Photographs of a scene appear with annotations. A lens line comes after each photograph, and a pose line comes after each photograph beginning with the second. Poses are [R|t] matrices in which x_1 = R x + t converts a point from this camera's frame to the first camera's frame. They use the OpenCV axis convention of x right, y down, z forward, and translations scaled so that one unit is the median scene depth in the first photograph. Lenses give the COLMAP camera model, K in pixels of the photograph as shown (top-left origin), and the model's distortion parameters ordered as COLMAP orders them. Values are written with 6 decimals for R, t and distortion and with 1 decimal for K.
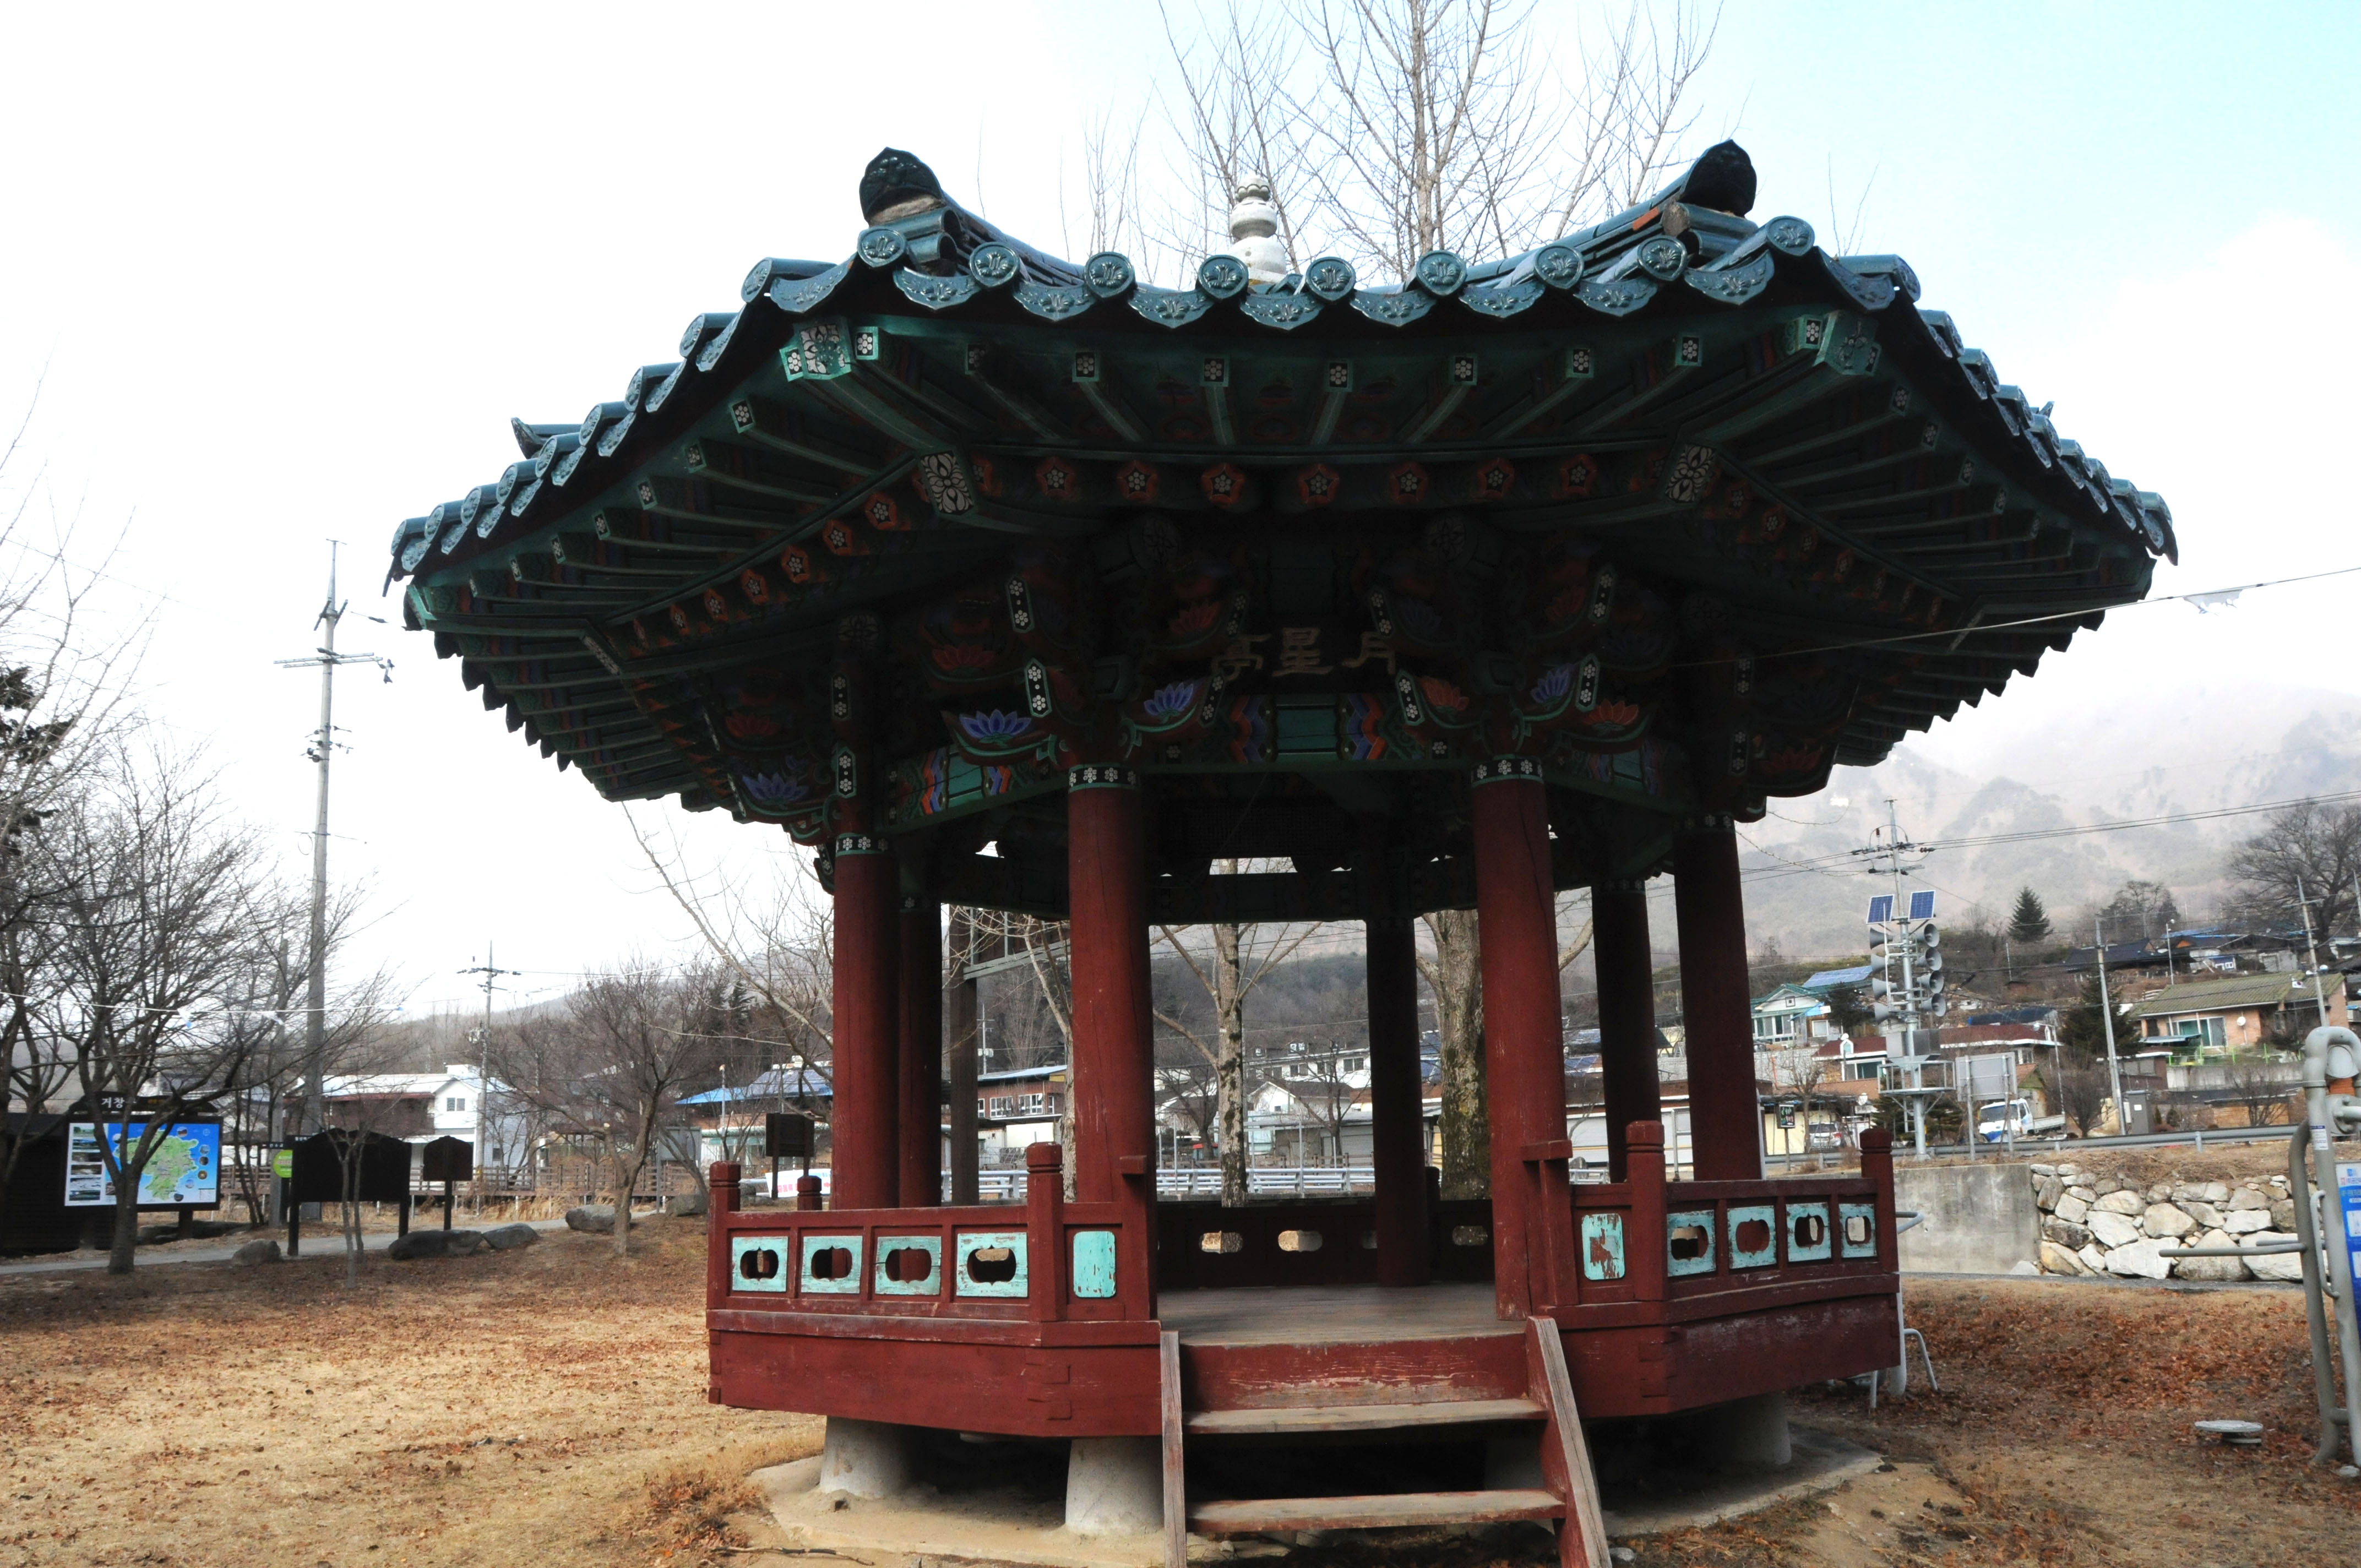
lens RADIAL K [[1831.9, 0, 1177.8], [0, 1831.9, 840.8], [0, 0, 1]] dist [-0.166888, 0.115989]
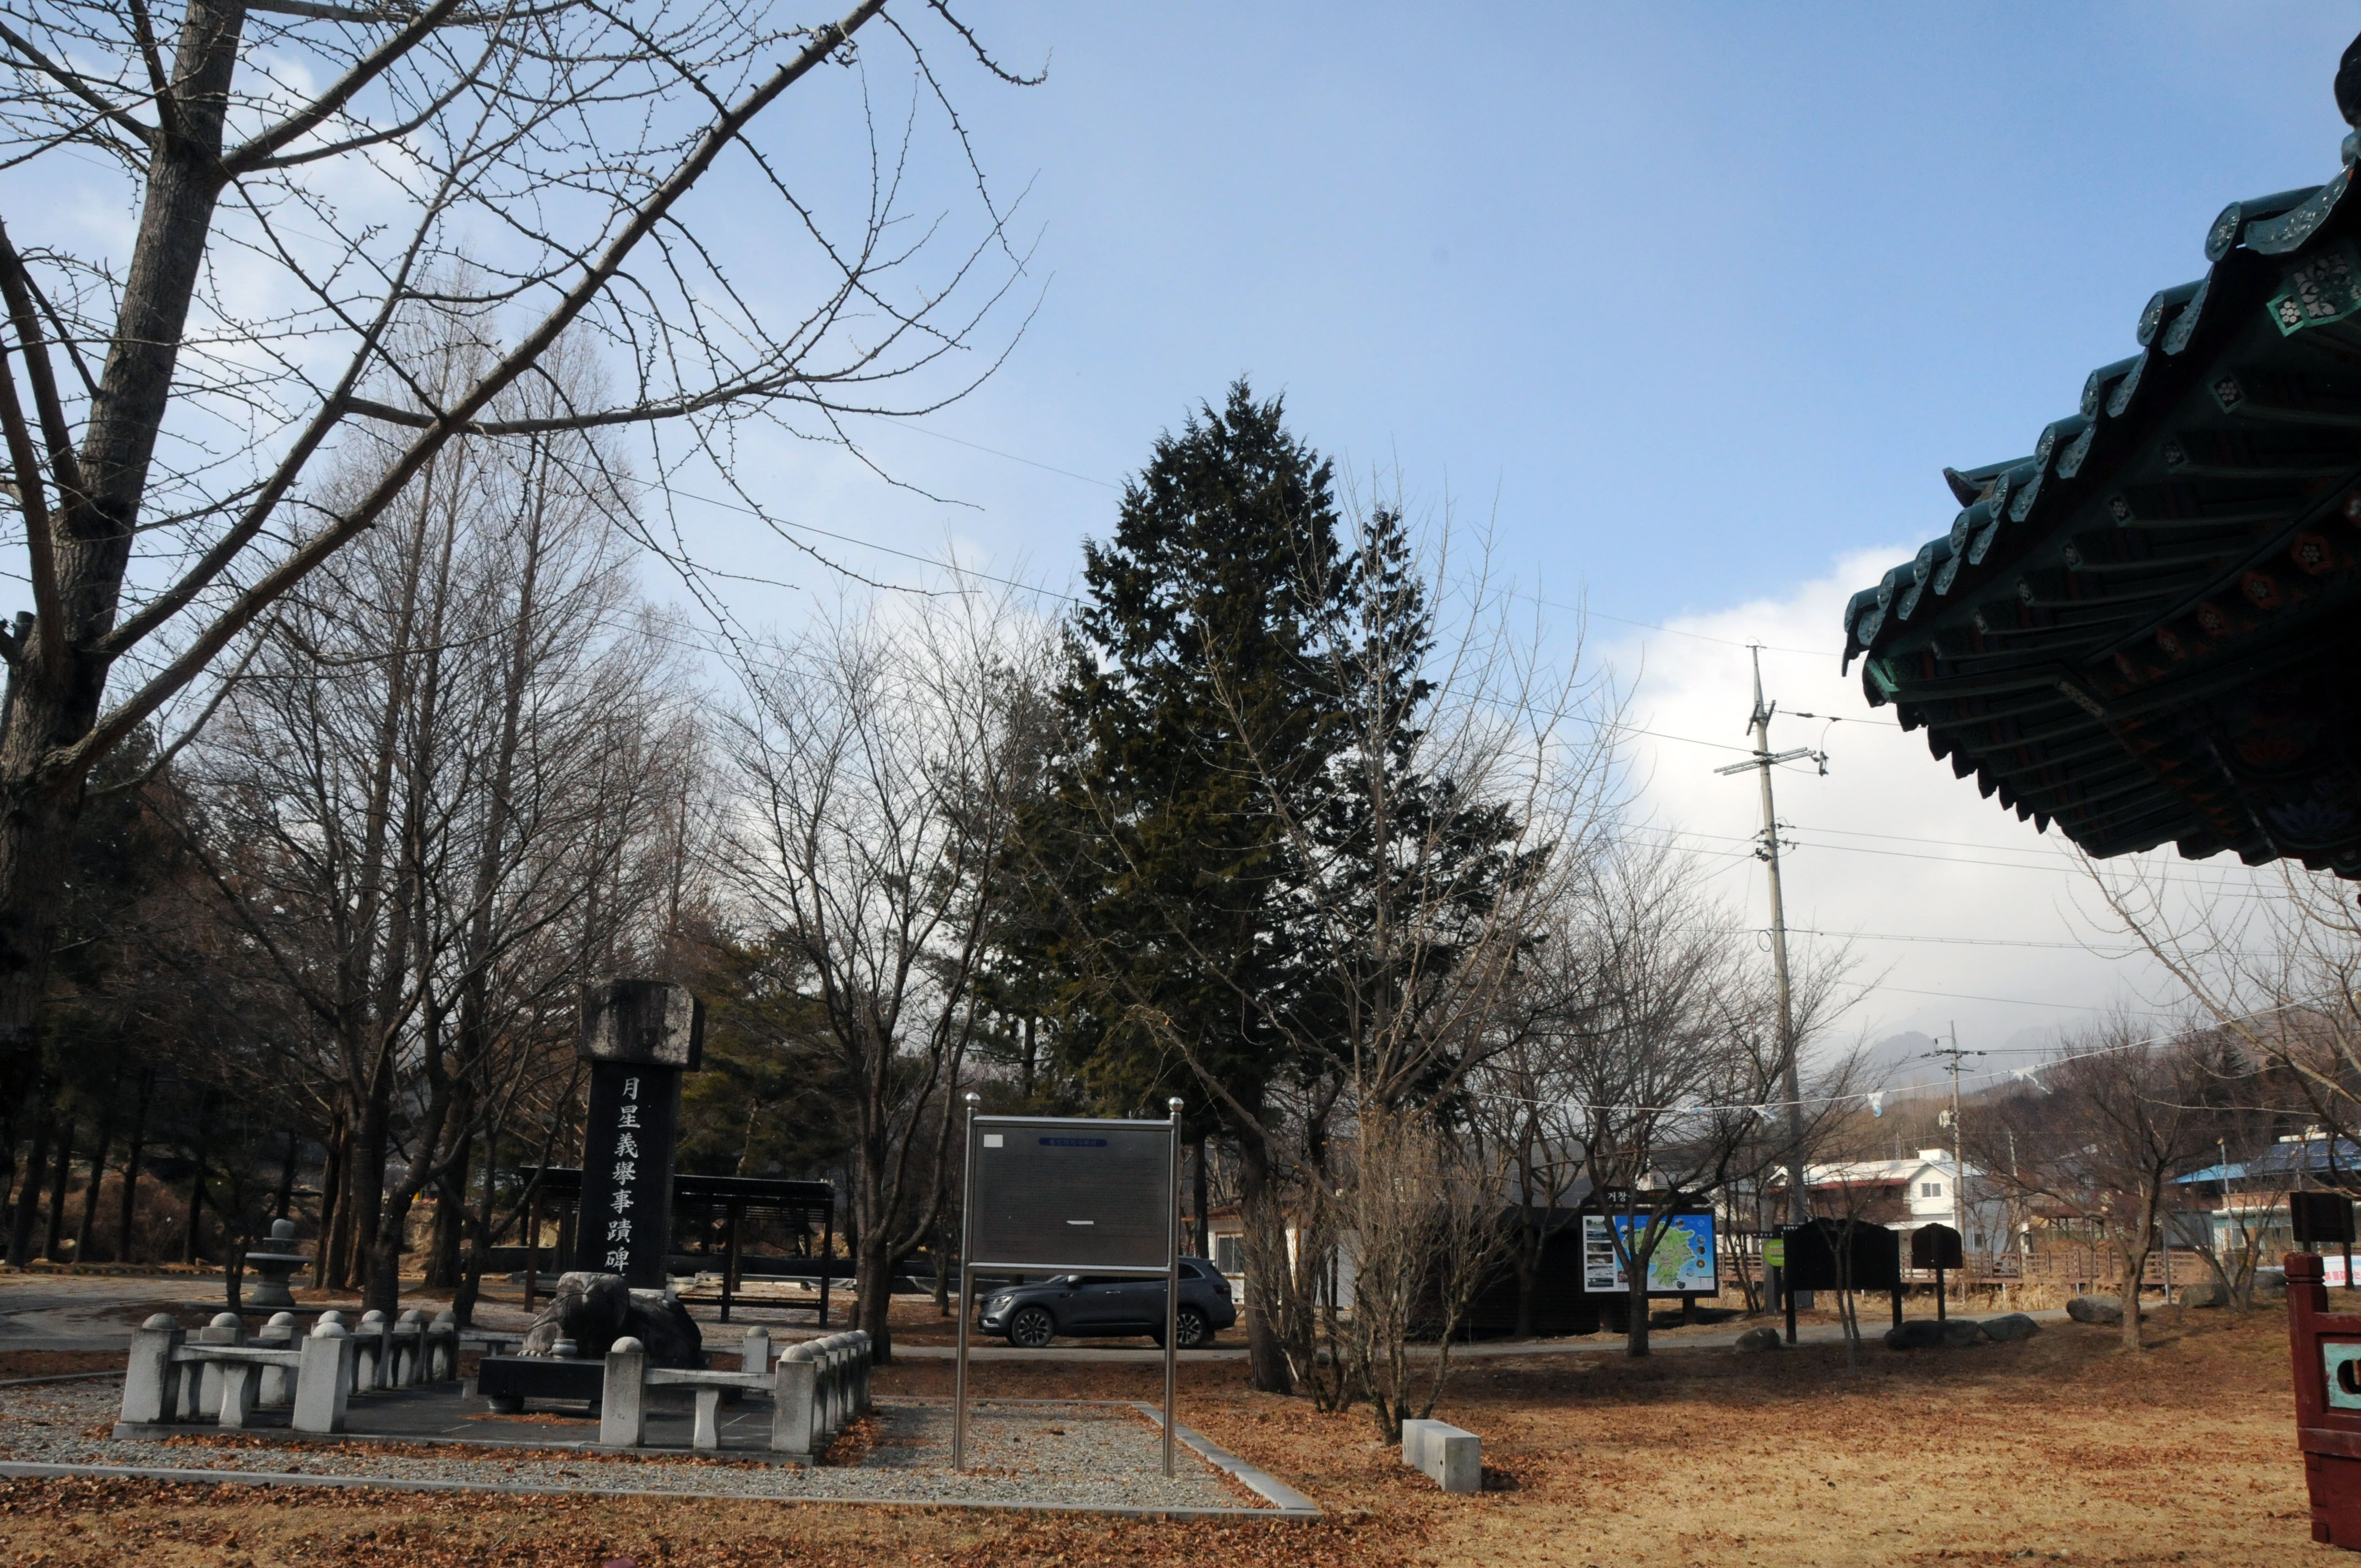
lens RADIAL K [[1831.9, 0, 1177.8], [0, 1831.9, 840.8], [0, 0, 1]] dist [-0.166888, 0.115989]
pose [[0.715380, -0.125499, -0.687373, -0.011148], [0.093076, 0.992087, -0.084264, 0.000487], [0.692509, -0.003698, 0.721400, 0.008254]]
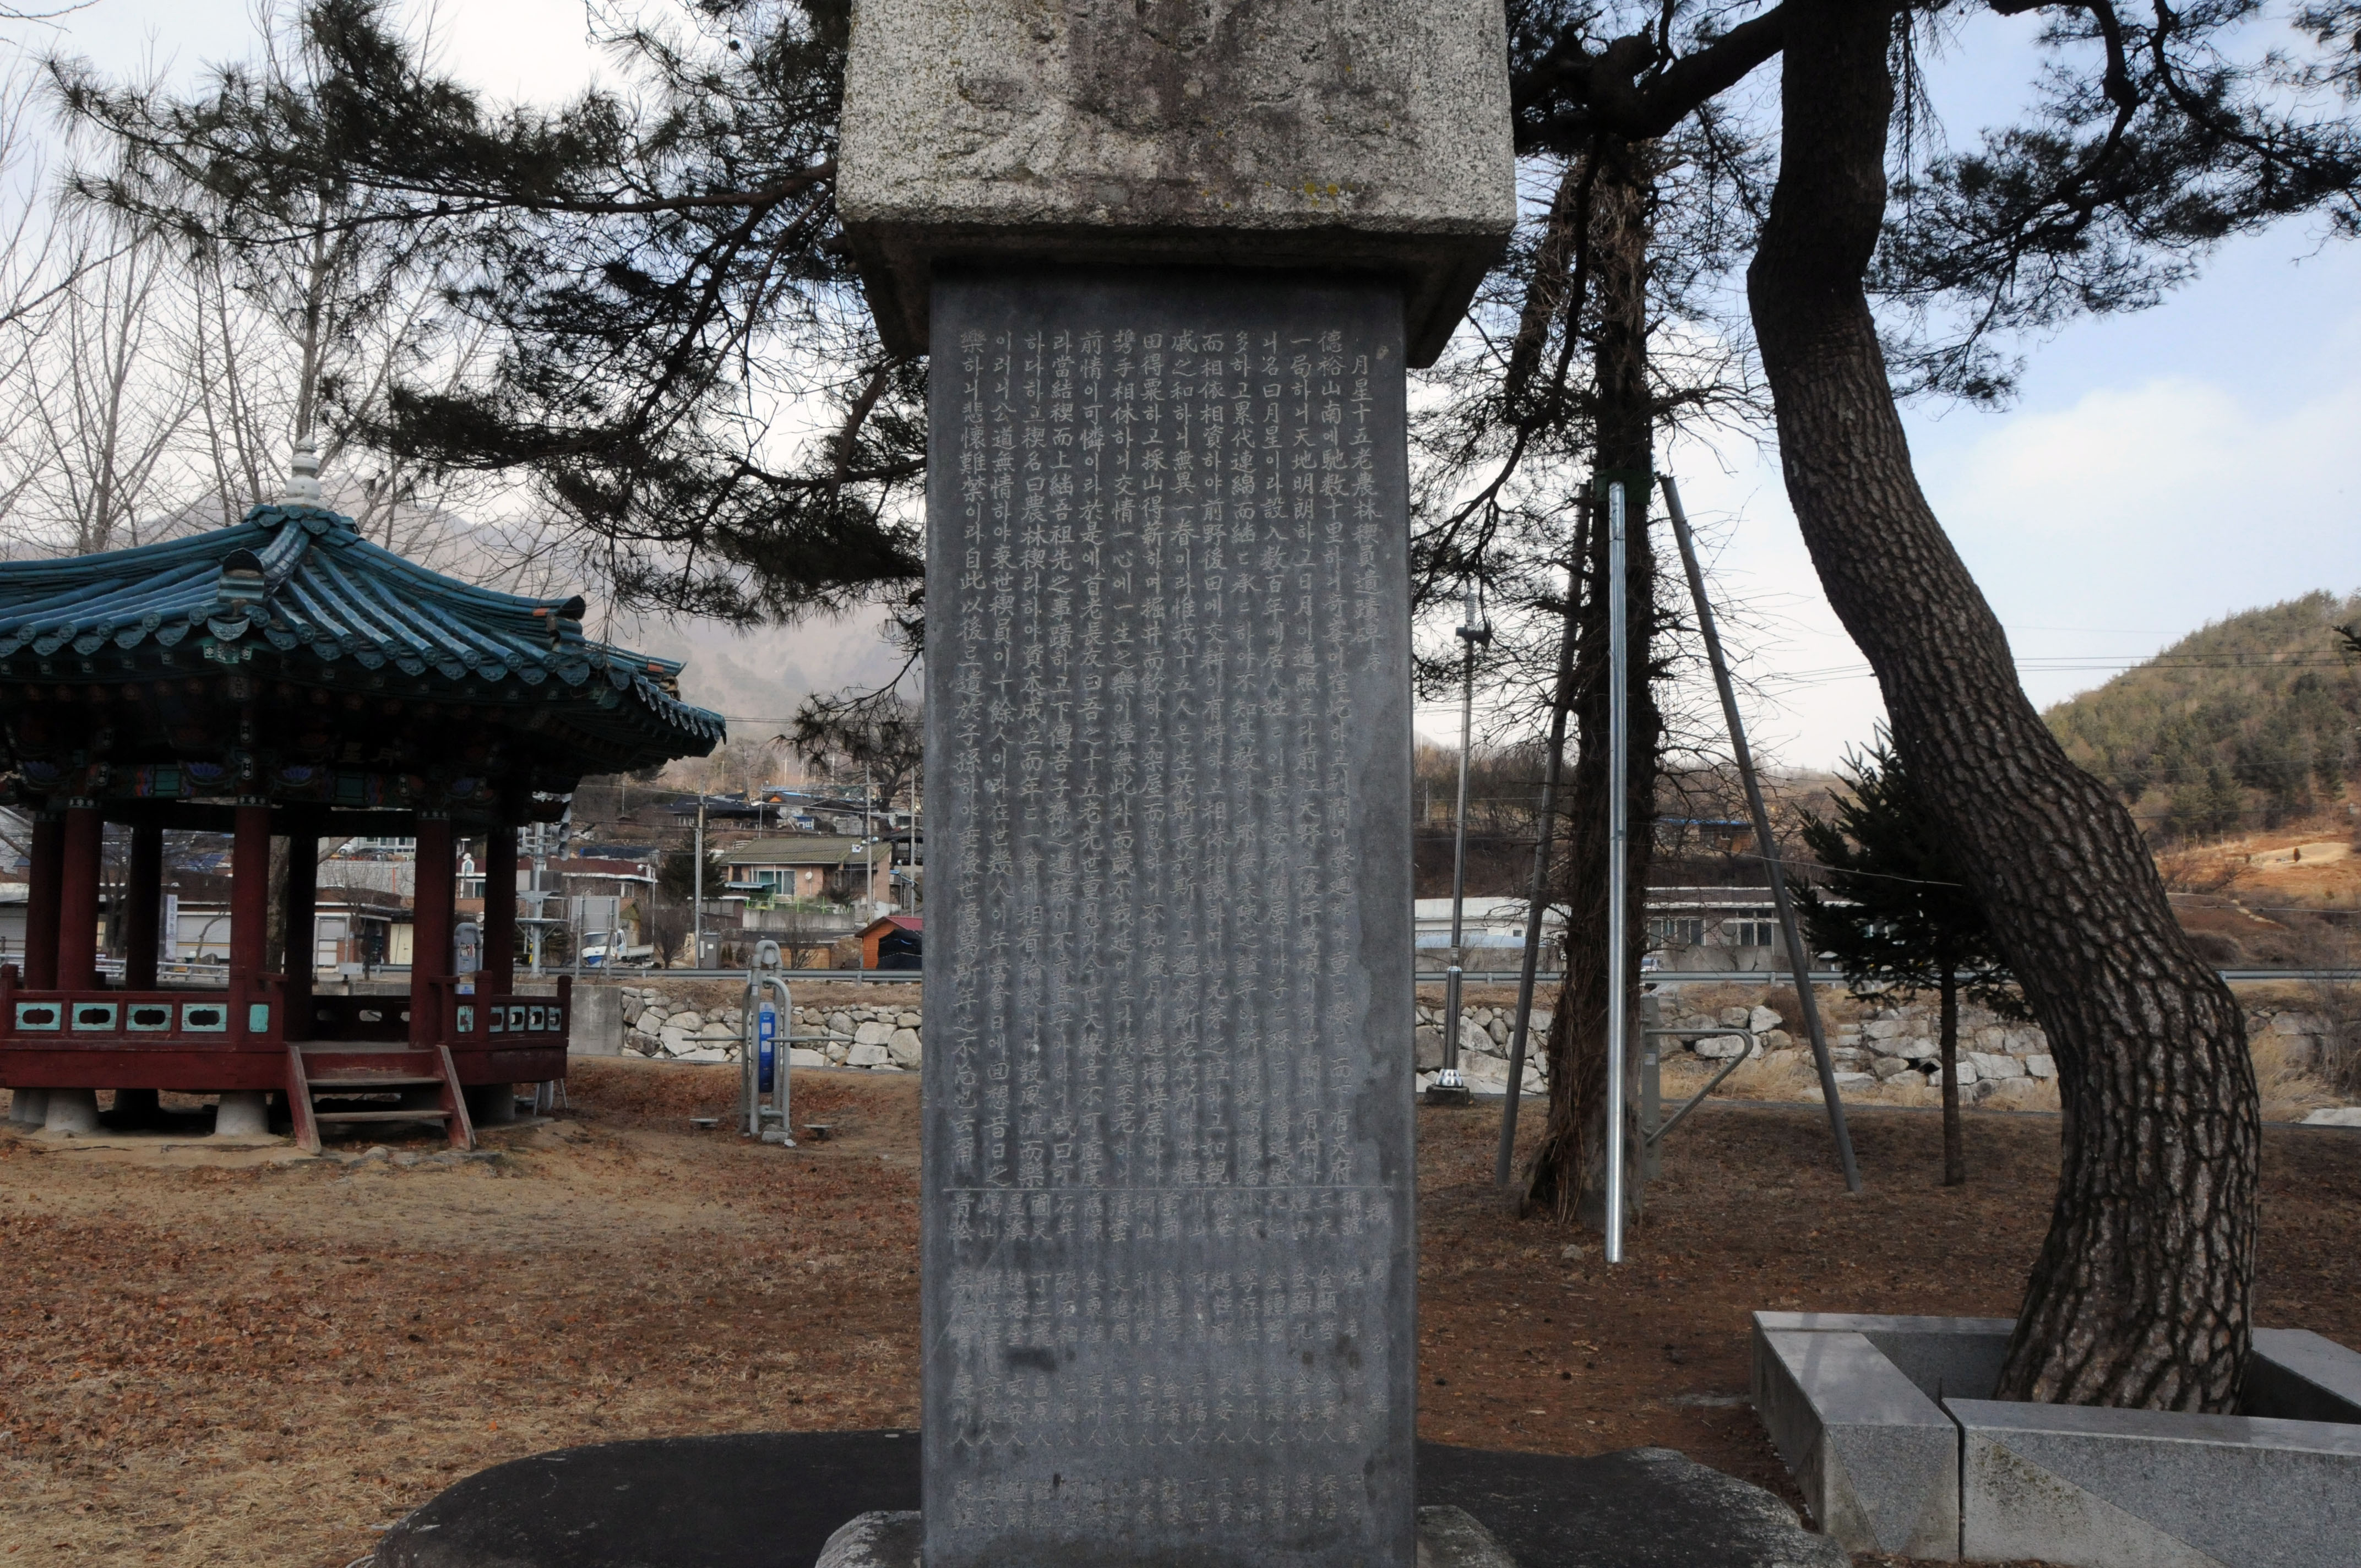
lens RADIAL K [[1831.9, 0, 1177.8], [0, 1831.9, 840.8], [0, 0, 1]] dist [-0.166888, 0.115989]
pose [[0.735637, 0.086865, 0.671783, -0.164069], [-0.156803, 0.986643, 0.044129, -0.064436], [-0.658977, -0.137801, 0.739432, -0.329921]]
